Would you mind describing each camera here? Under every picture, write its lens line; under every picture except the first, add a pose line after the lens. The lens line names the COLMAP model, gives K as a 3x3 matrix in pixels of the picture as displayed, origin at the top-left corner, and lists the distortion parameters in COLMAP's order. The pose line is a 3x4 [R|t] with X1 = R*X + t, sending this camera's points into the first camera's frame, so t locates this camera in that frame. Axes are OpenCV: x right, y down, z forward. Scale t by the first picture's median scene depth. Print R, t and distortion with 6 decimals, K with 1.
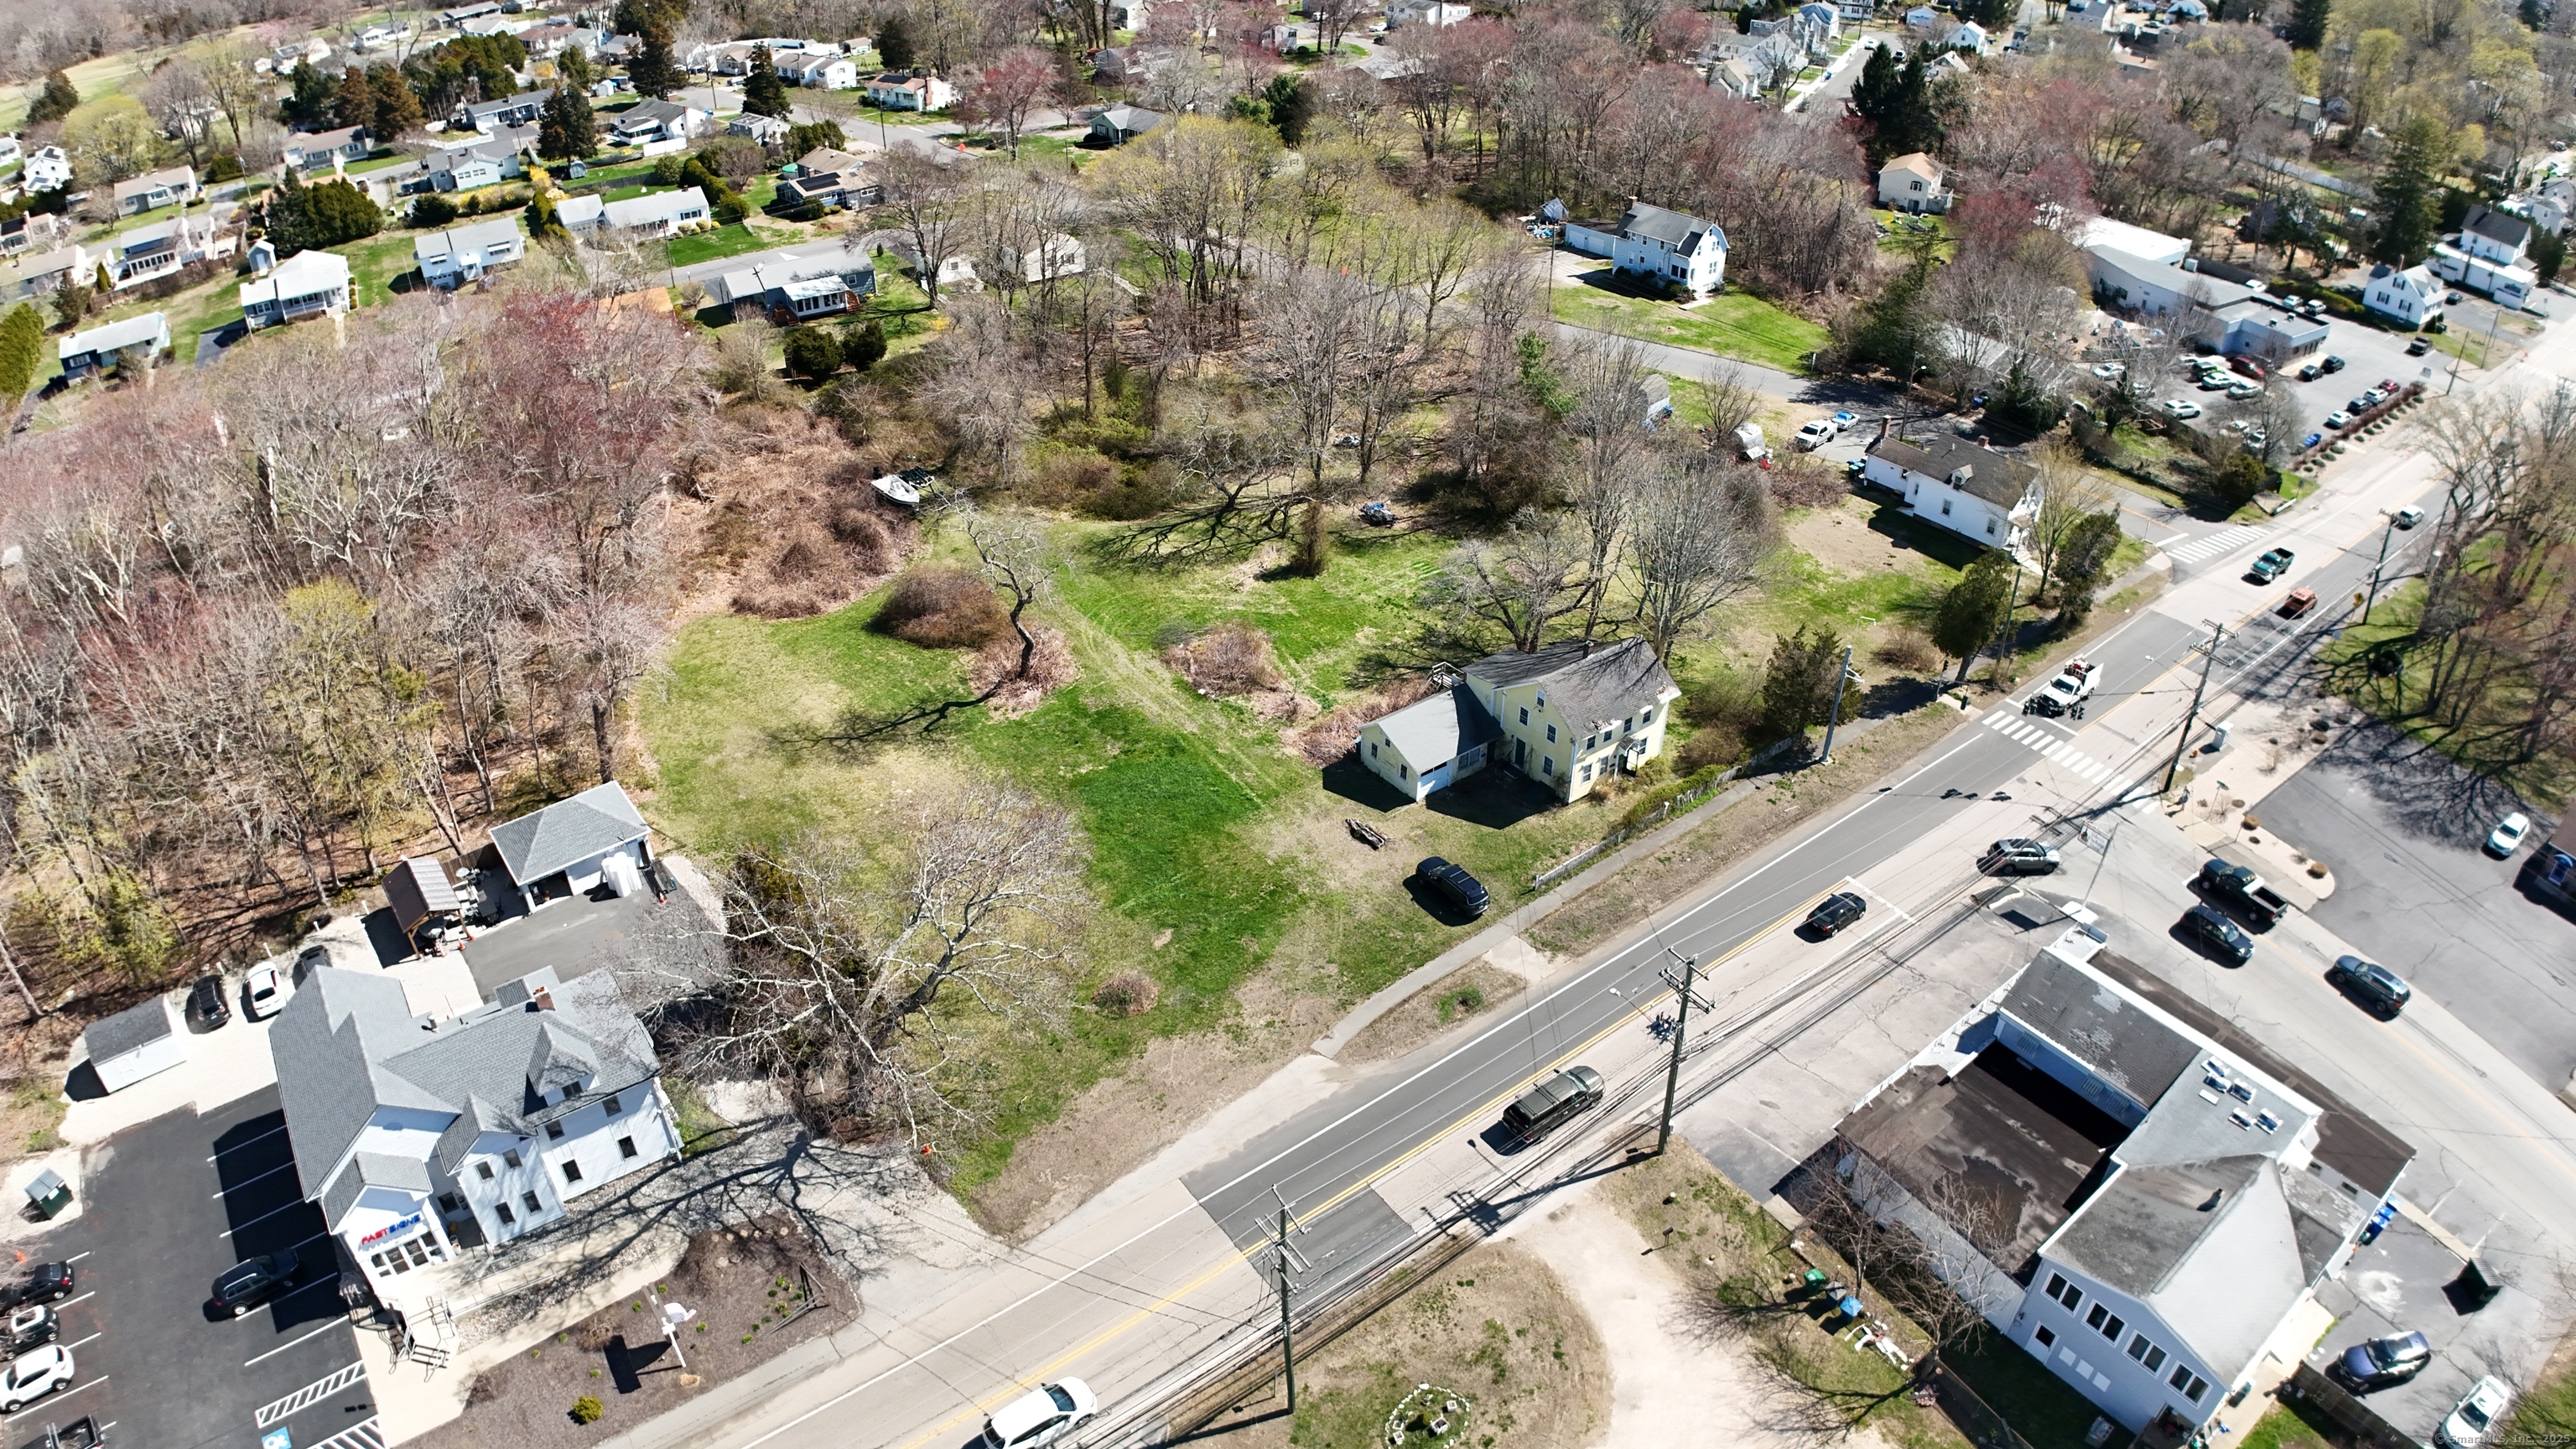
lens RADIAL K [[1574.1, 0, 1318.4], [0, 1574.1, 729.3], [0, 0, 1]] dist [-0.182843, 0.024981]
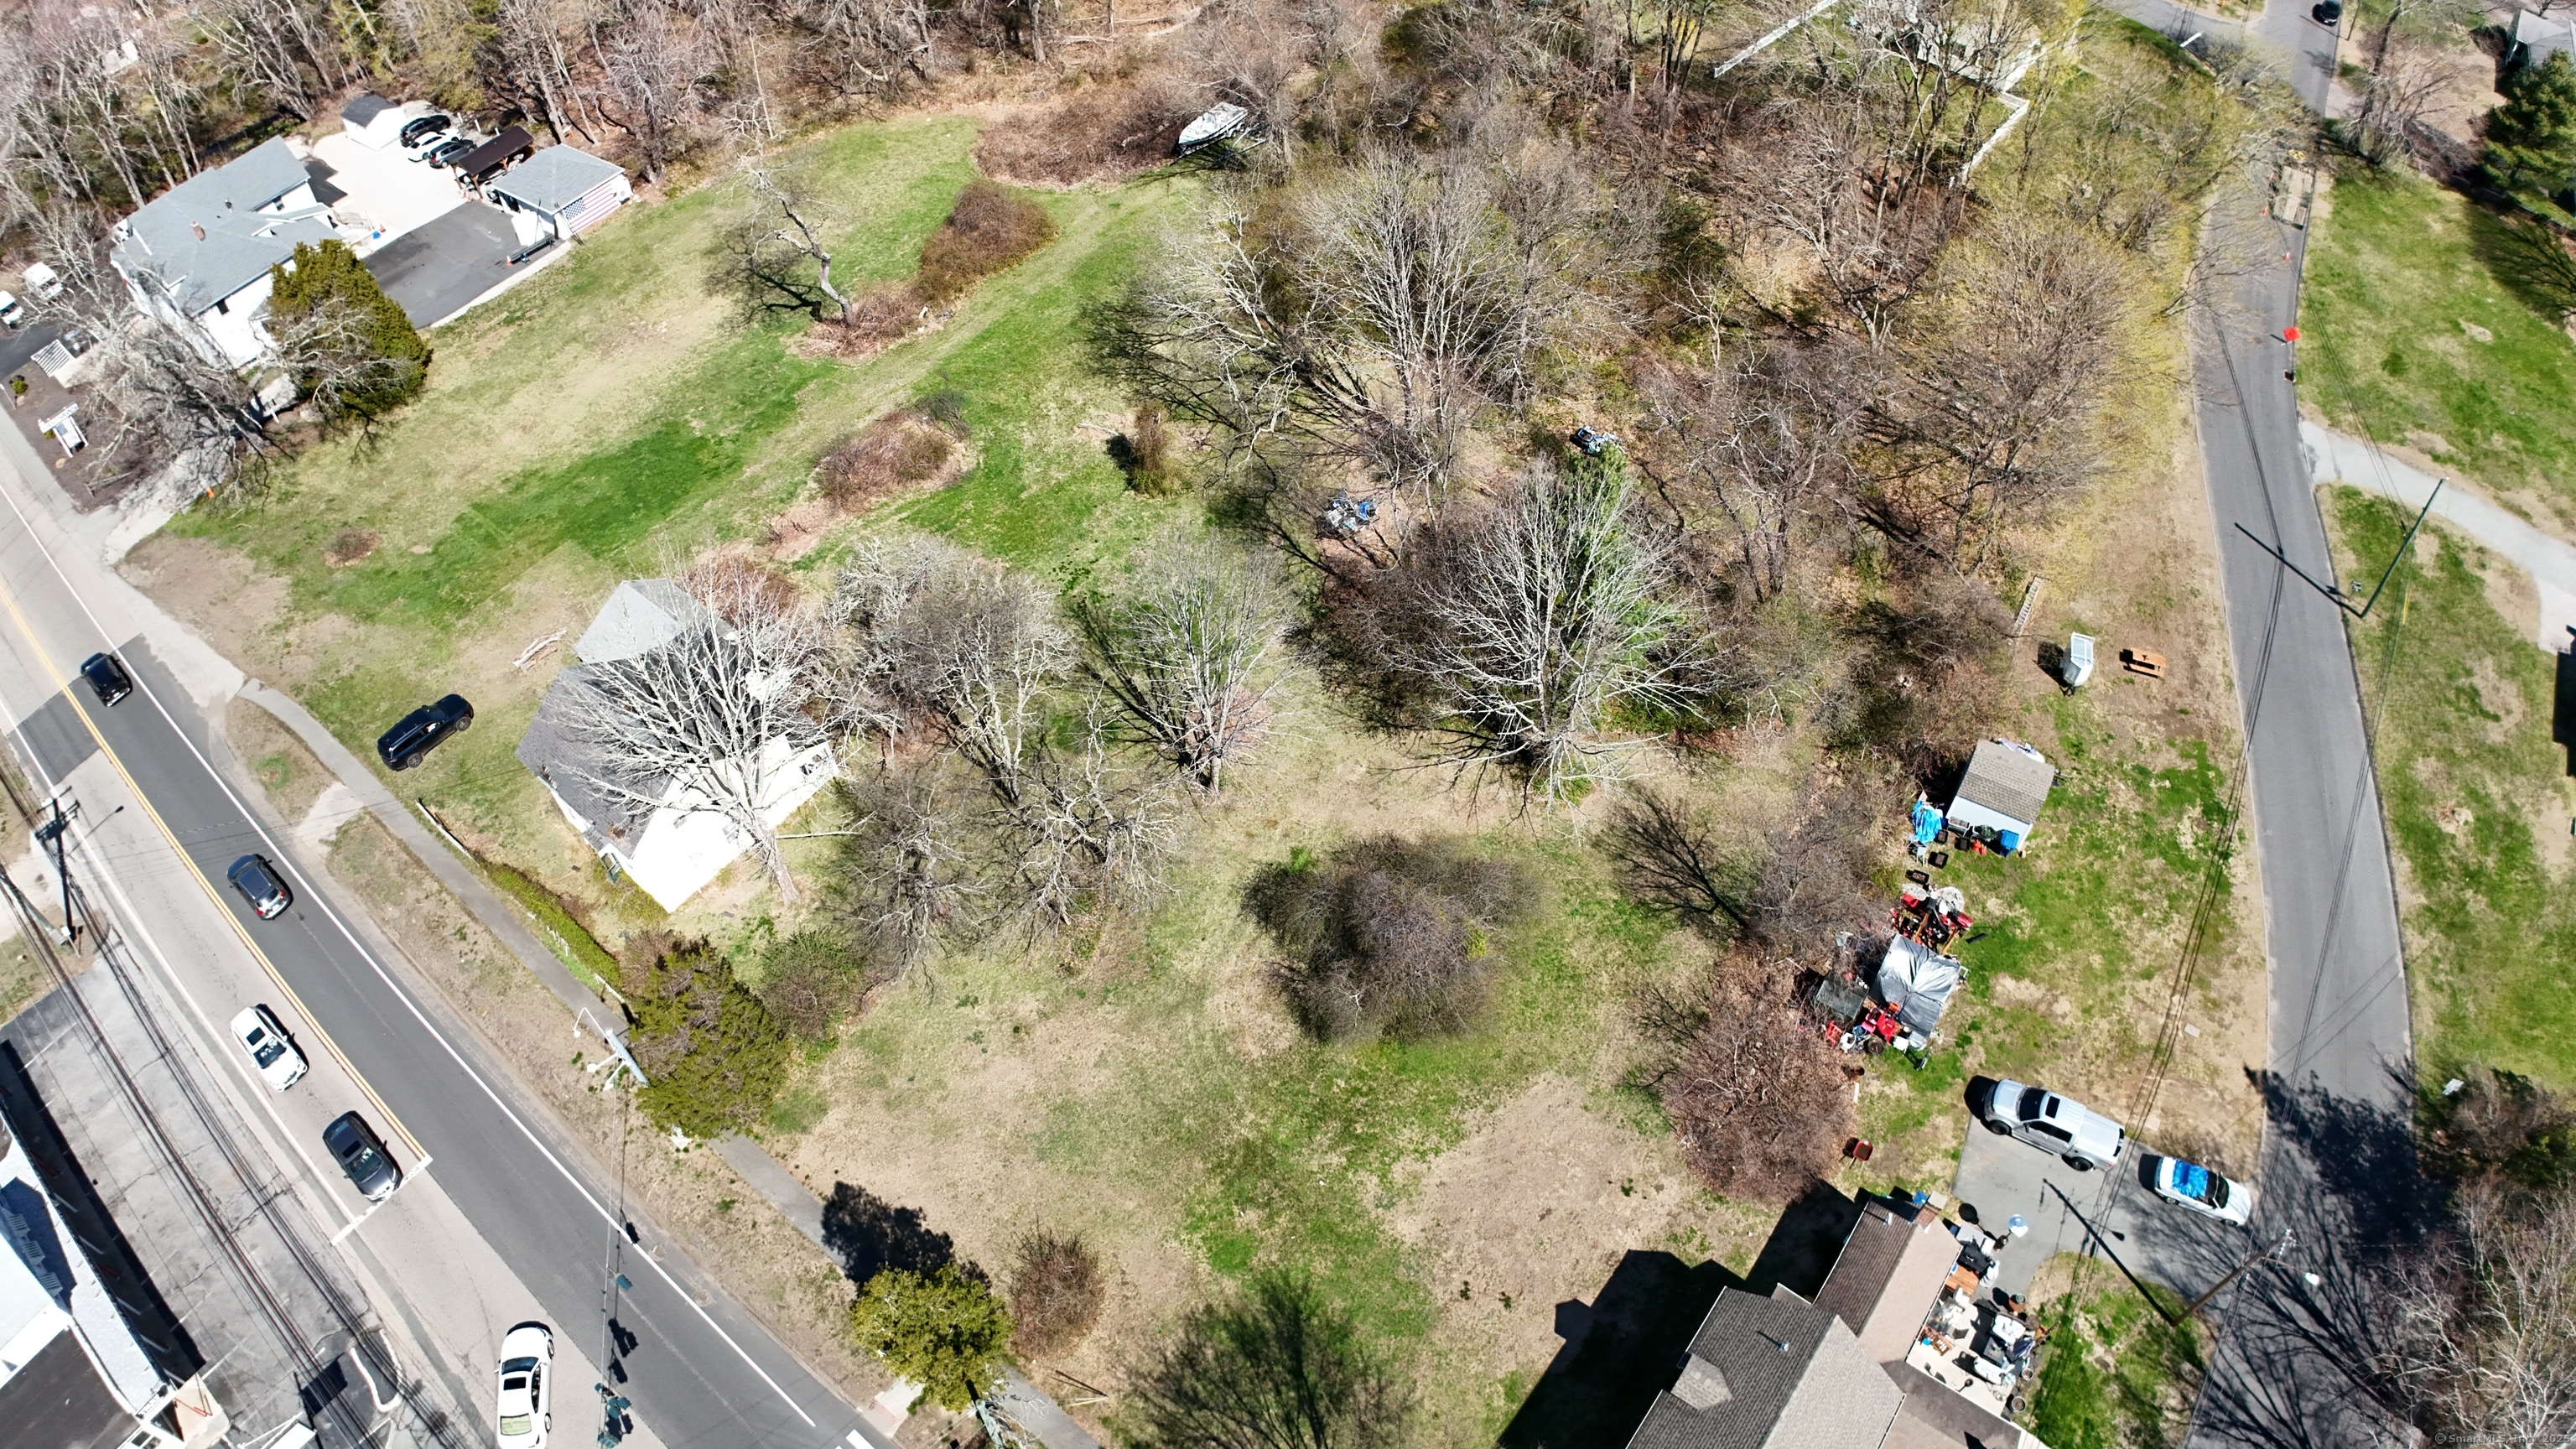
lens RADIAL K [[1580.0, 0, 1324.1], [0, 1580.0, 750.4], [0, 0, 1]] dist [-0.188647, 0.030971]
pose [[0.250915, 0.743276, -0.620147, 0.588573], [-0.527023, 0.642263, 0.556547, -0.497722], [0.811966, 0.187186, 0.552877, 0.760050]]
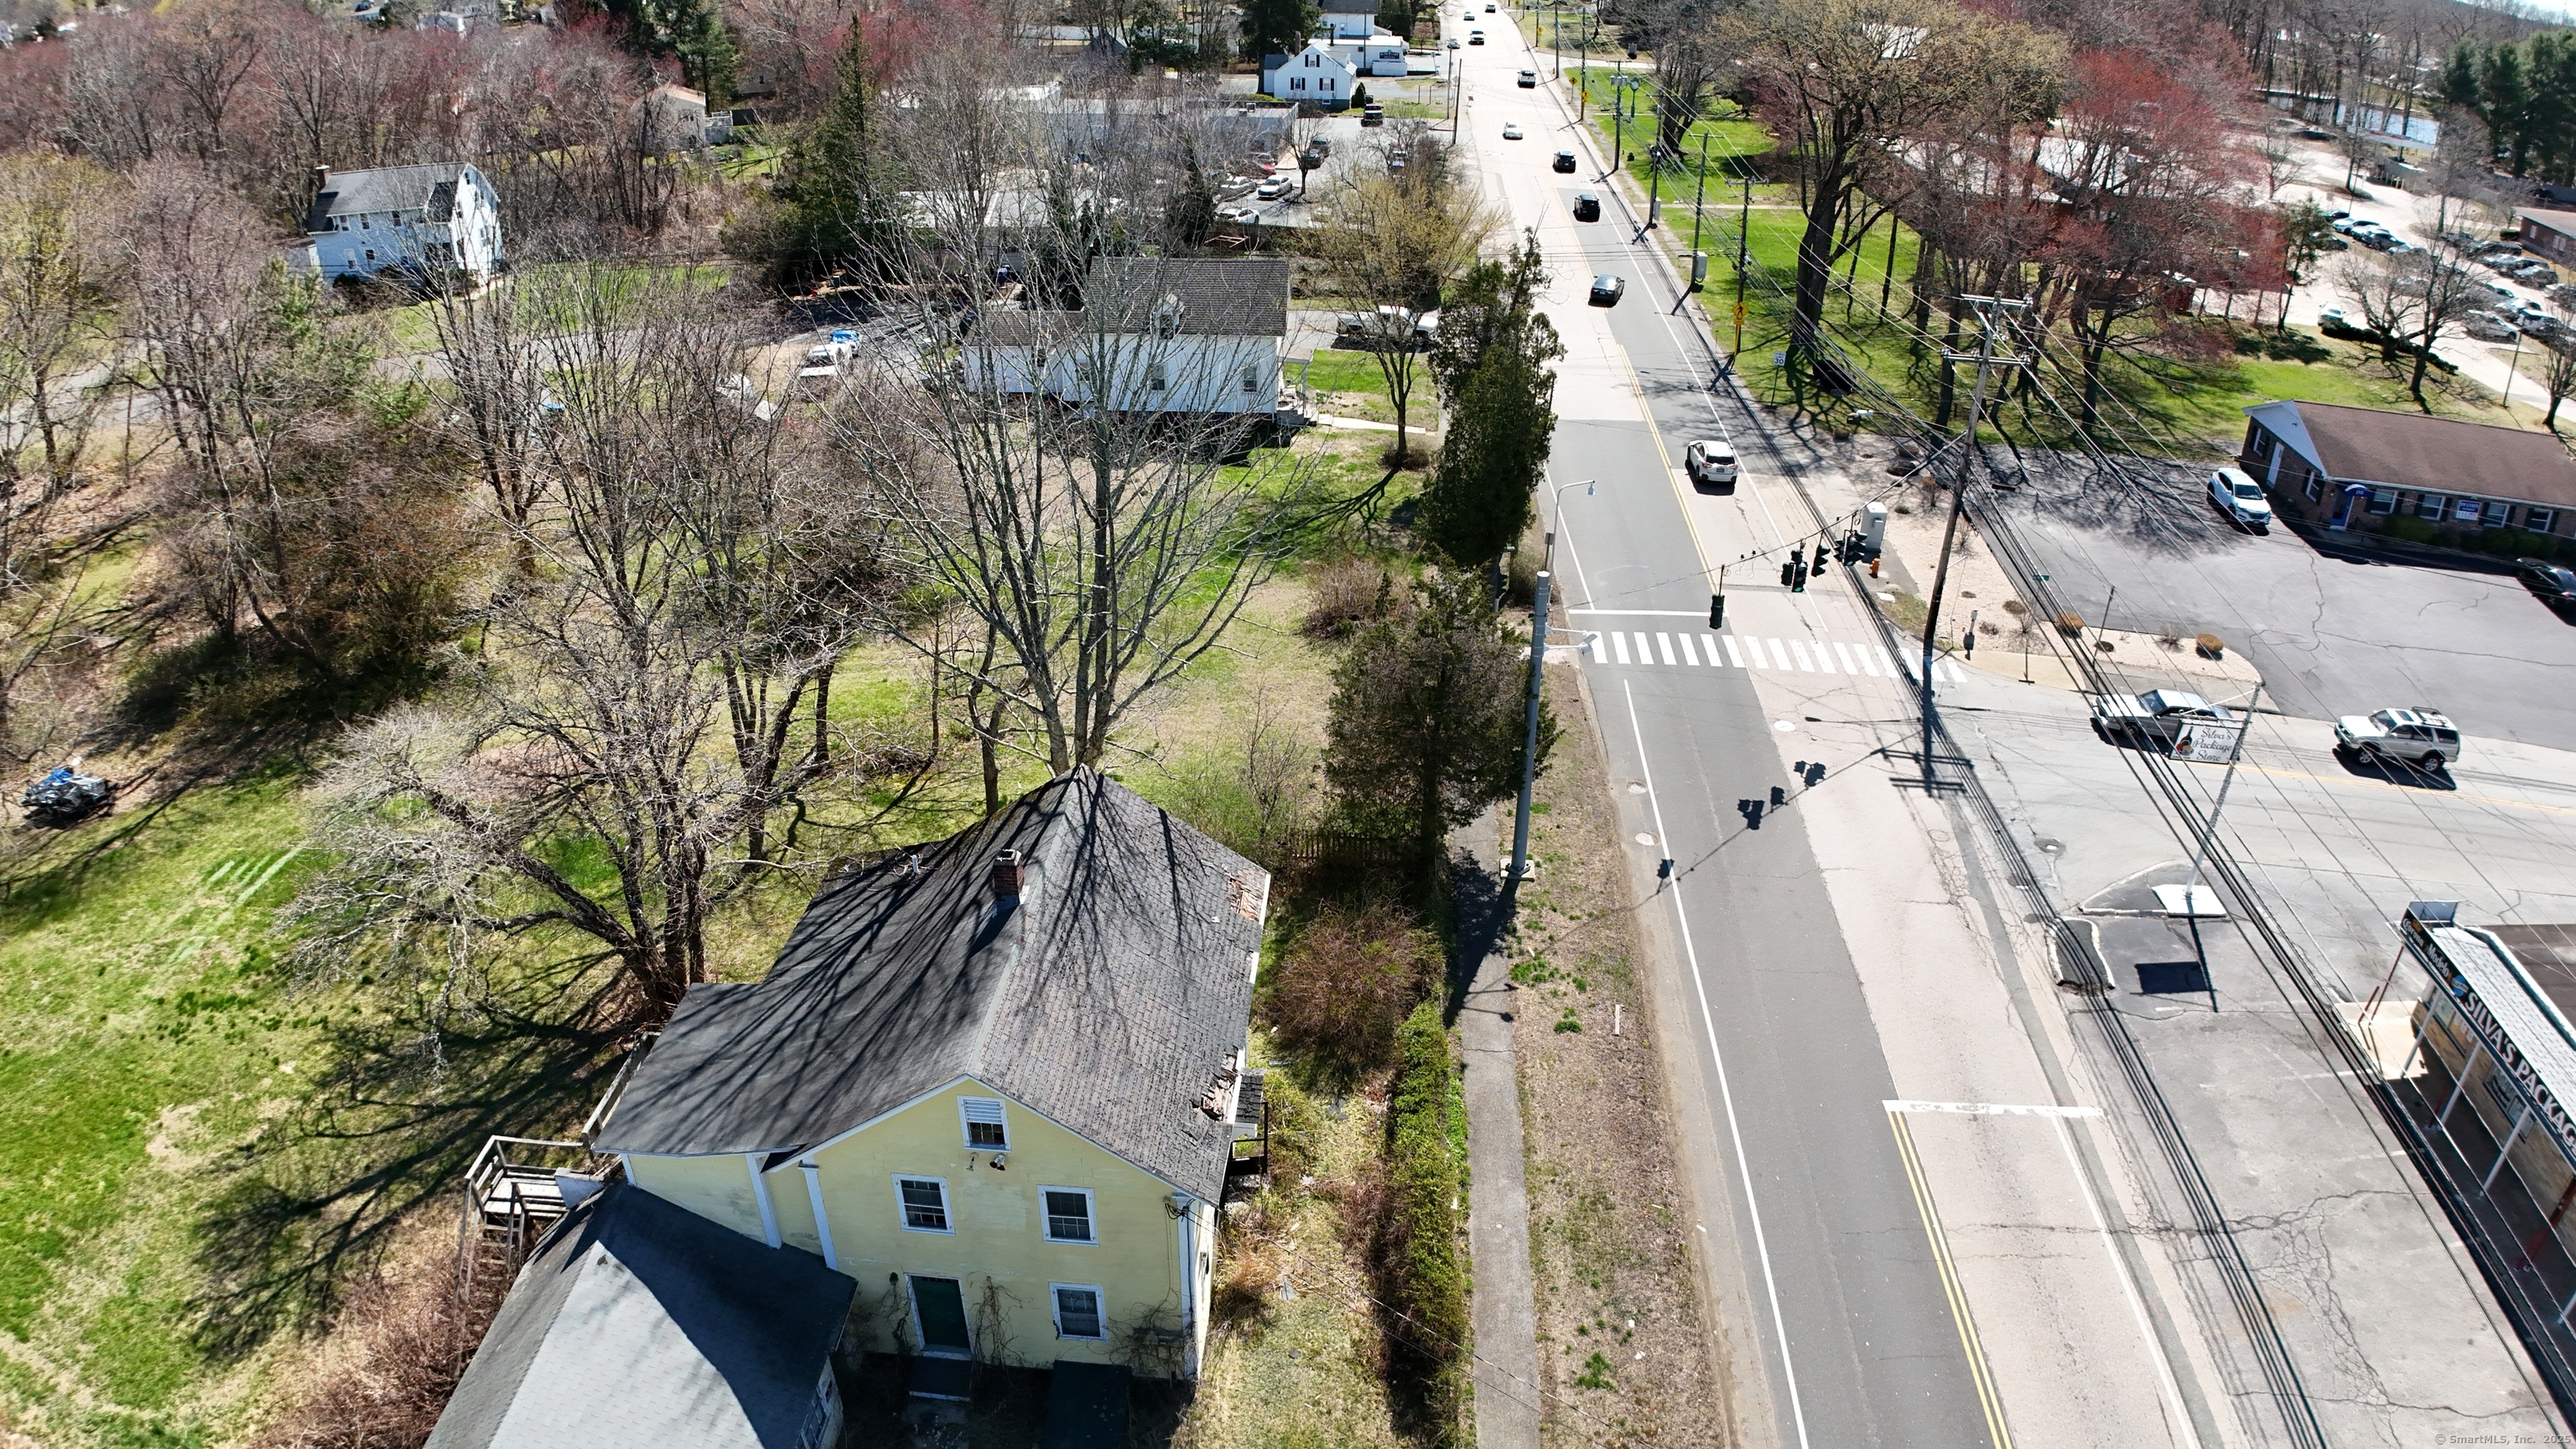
lens RADIAL K [[1574.1, 0, 1318.4], [0, 1574.1, 729.3], [0, 0, 1]] dist [-0.182843, 0.024981]
pose [[0.654268, -0.368645, 0.660329, 0.029111], [0.412228, 0.905872, 0.097282, -0.067753], [-0.634036, 0.208557, 0.744649, 0.645629]]
